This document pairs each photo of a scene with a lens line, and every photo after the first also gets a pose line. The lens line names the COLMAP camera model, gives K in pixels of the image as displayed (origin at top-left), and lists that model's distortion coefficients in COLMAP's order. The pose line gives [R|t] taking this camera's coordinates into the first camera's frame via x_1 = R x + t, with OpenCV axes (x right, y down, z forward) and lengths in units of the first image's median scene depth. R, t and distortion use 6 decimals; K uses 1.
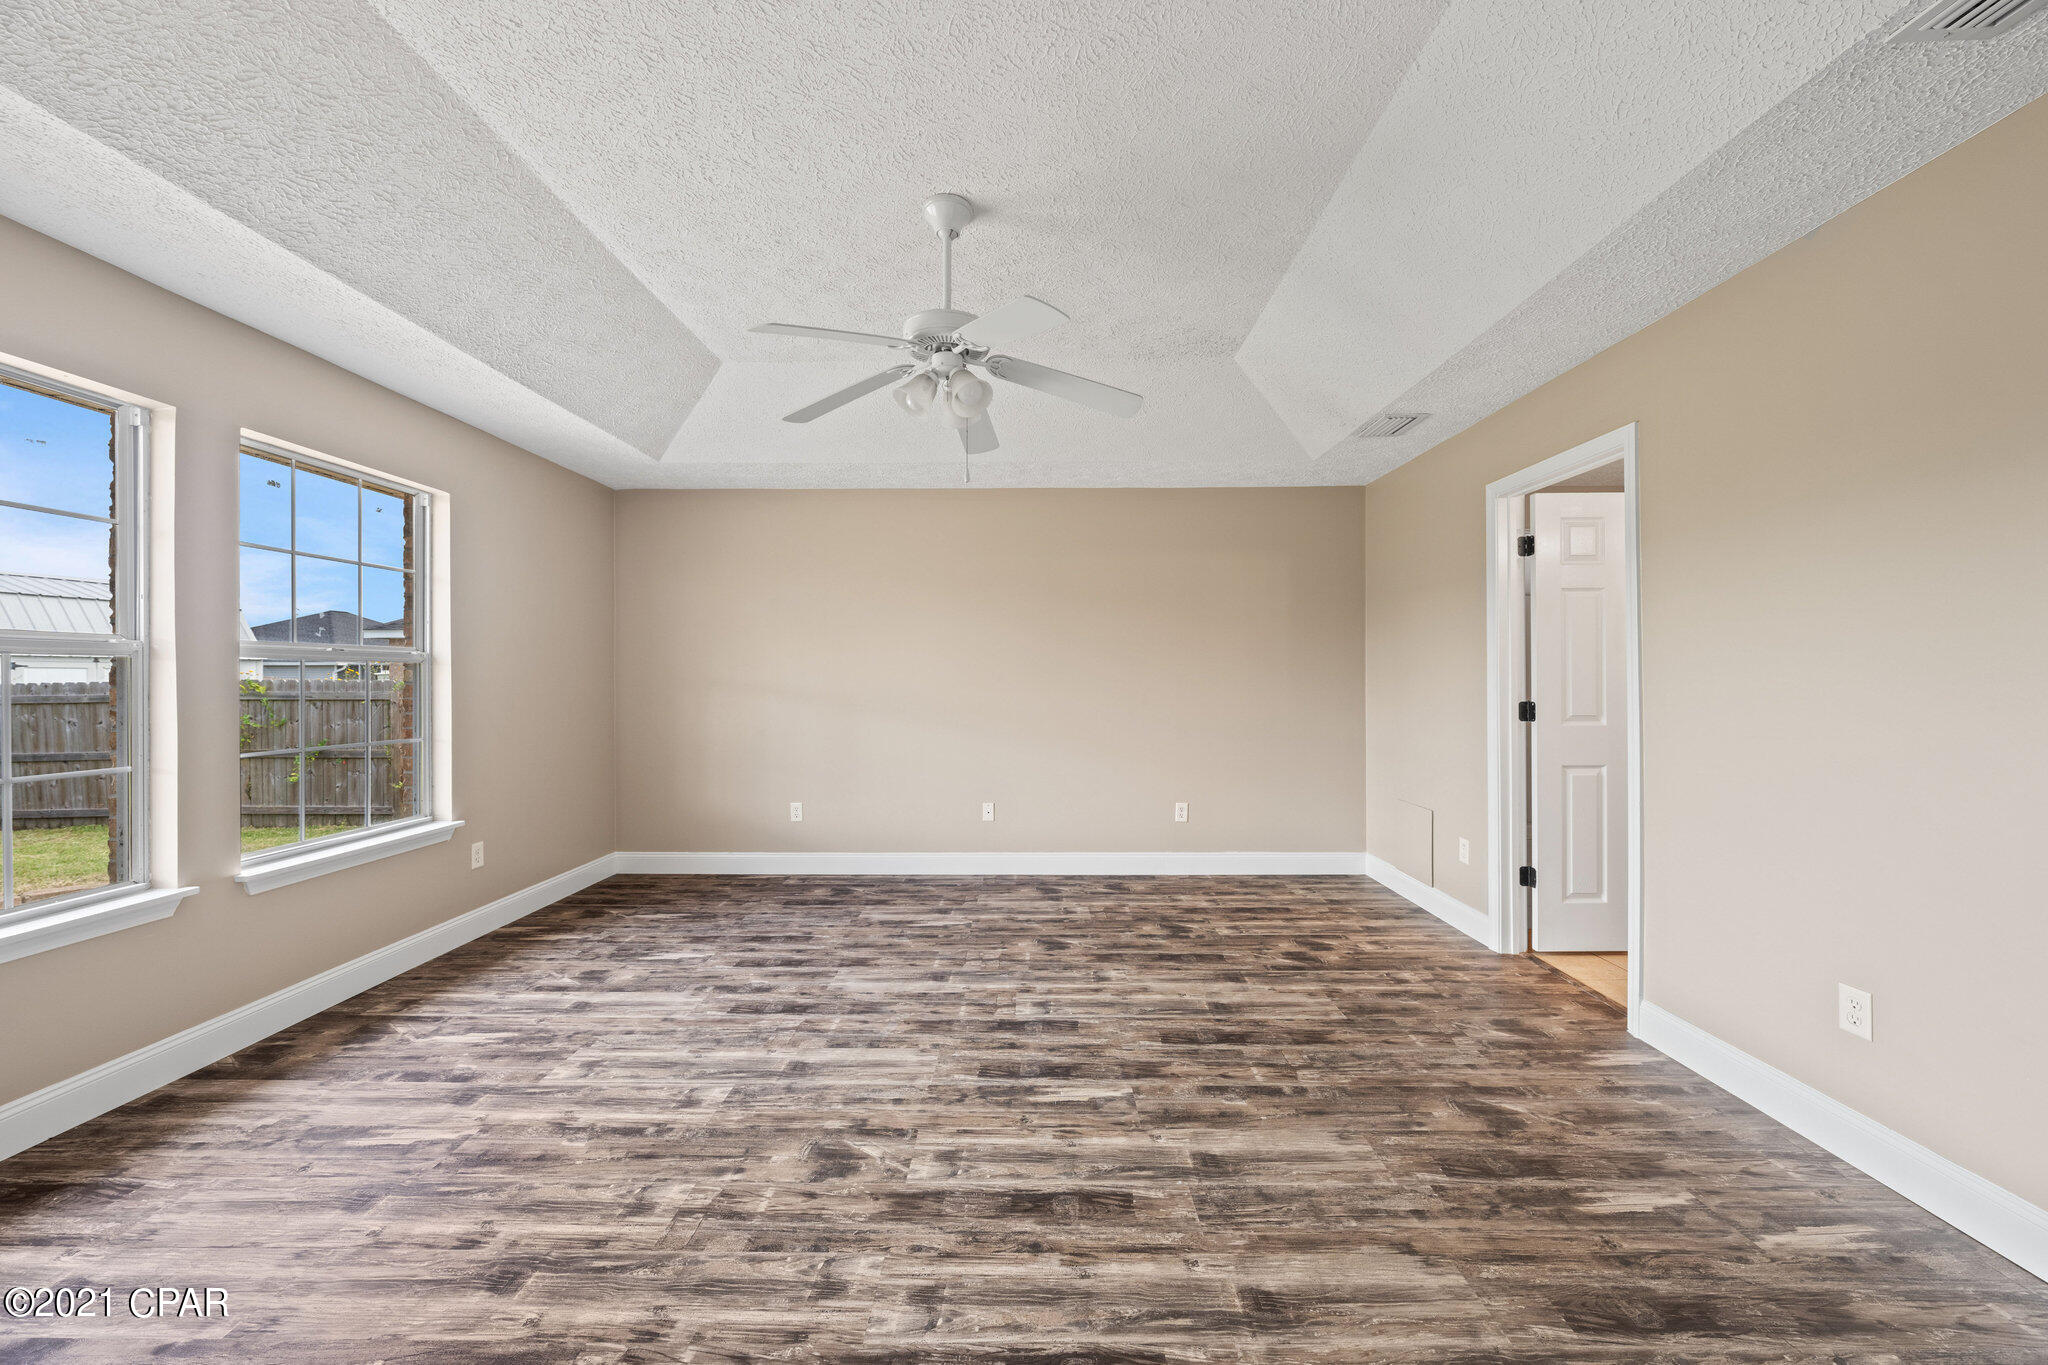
lens RADIAL K [[735.1, 0, 1021.7], [0, 735.1, 681.1], [0, 0, 1]] dist [-0.002952, 0.000074]
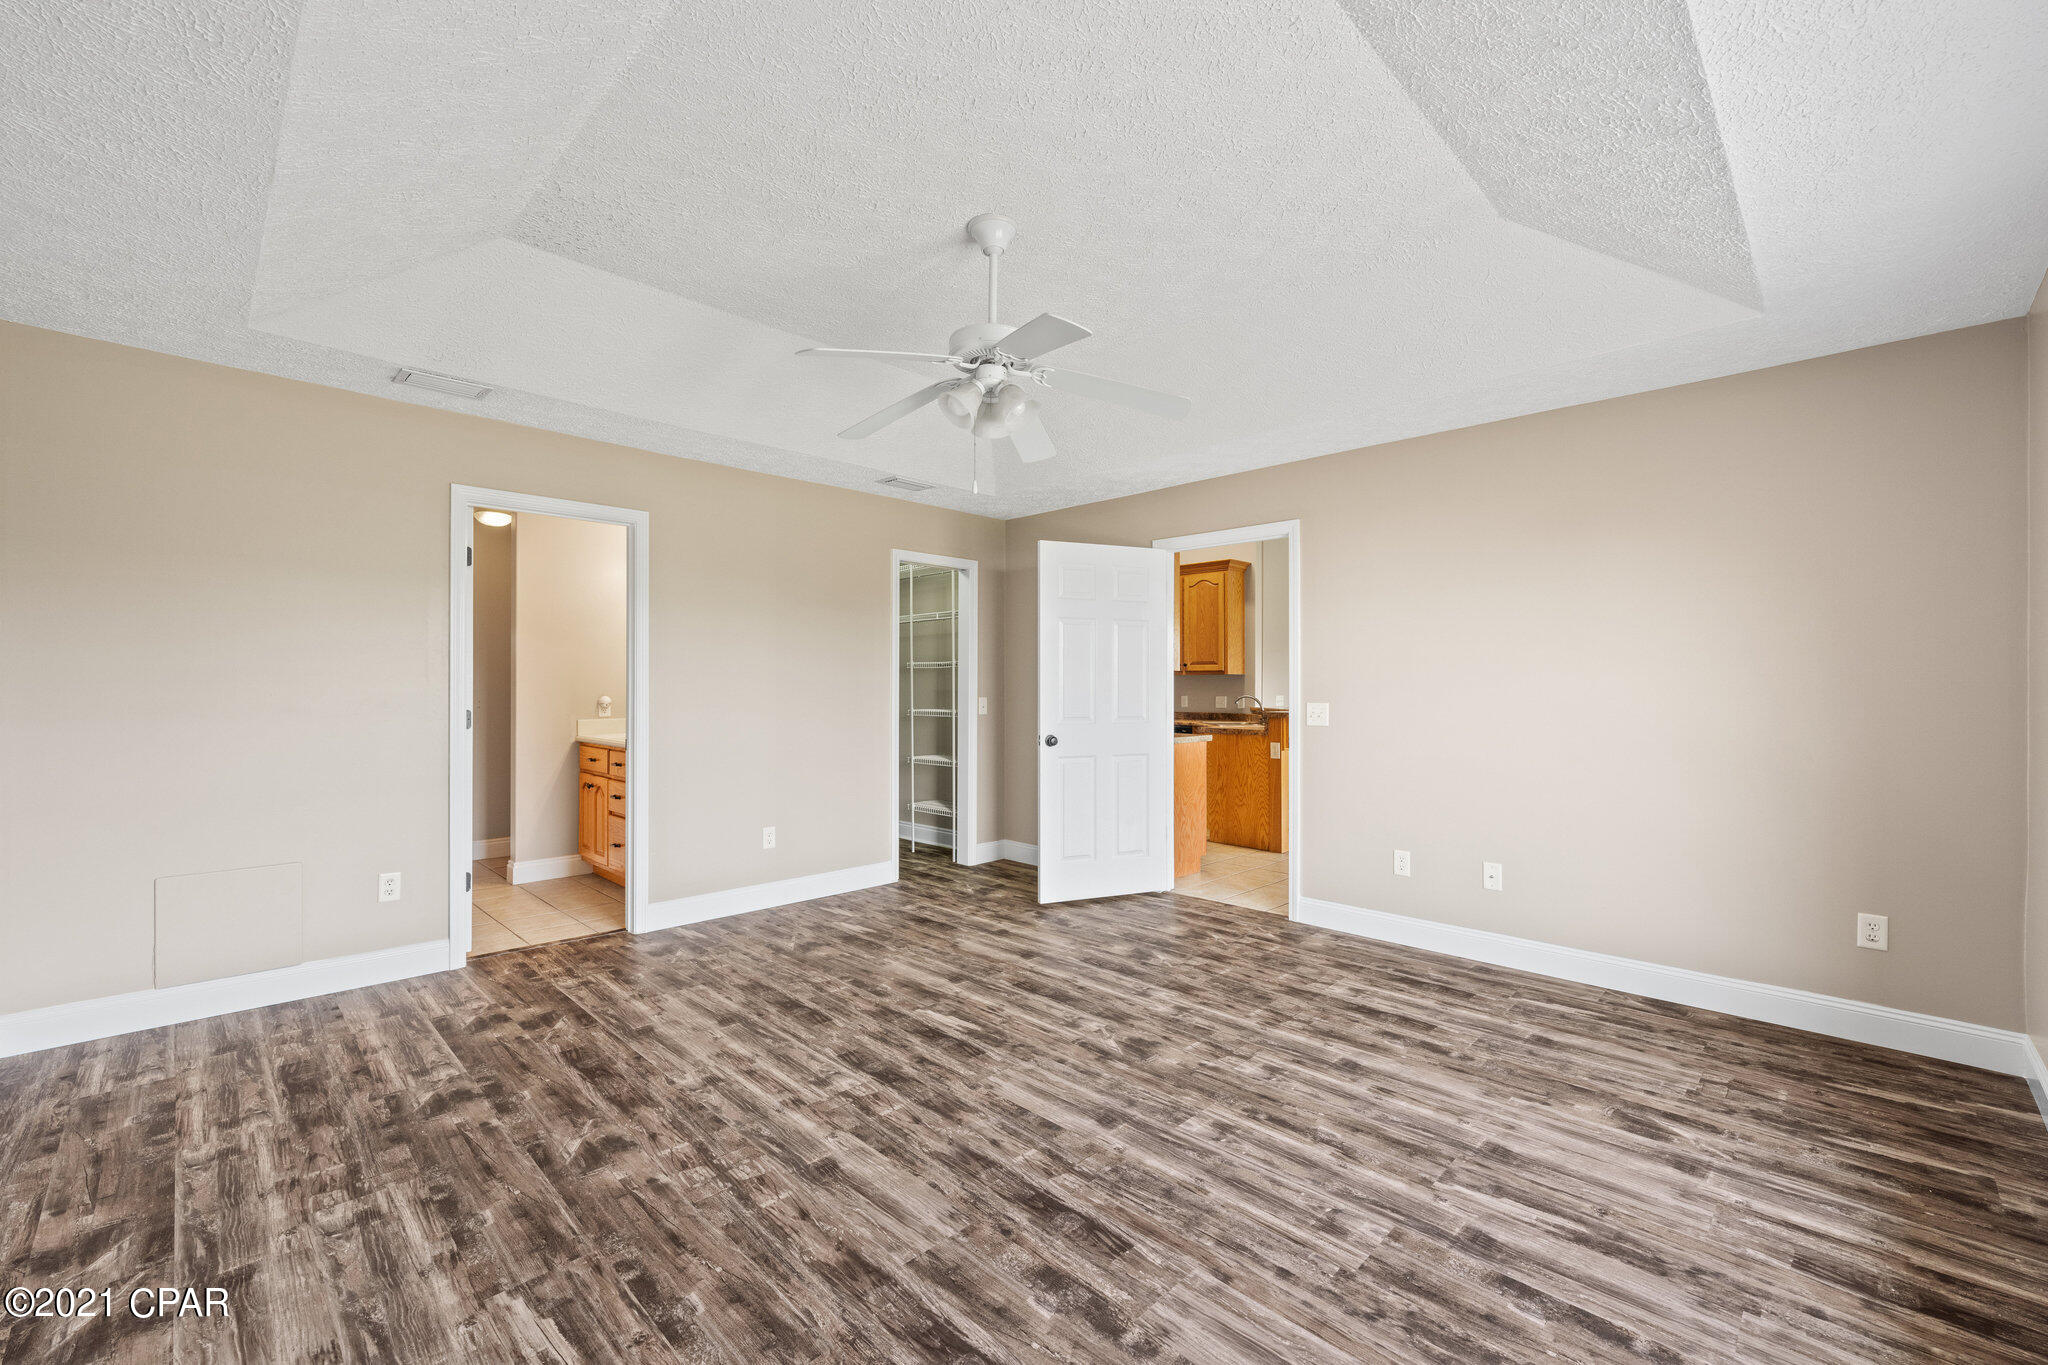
lens RADIAL K [[849.4, 0, 1019.0], [0, 849.4, 685.6], [0, 0, 1]] dist [-0.000351, -0.000290]
pose [[-0.711845, 0.001486, 0.702335, -0.964240], [0.001614, 0.999999, -0.000480, -0.007613], [-0.702335, 0.000792, -0.711846, 1.827139]]
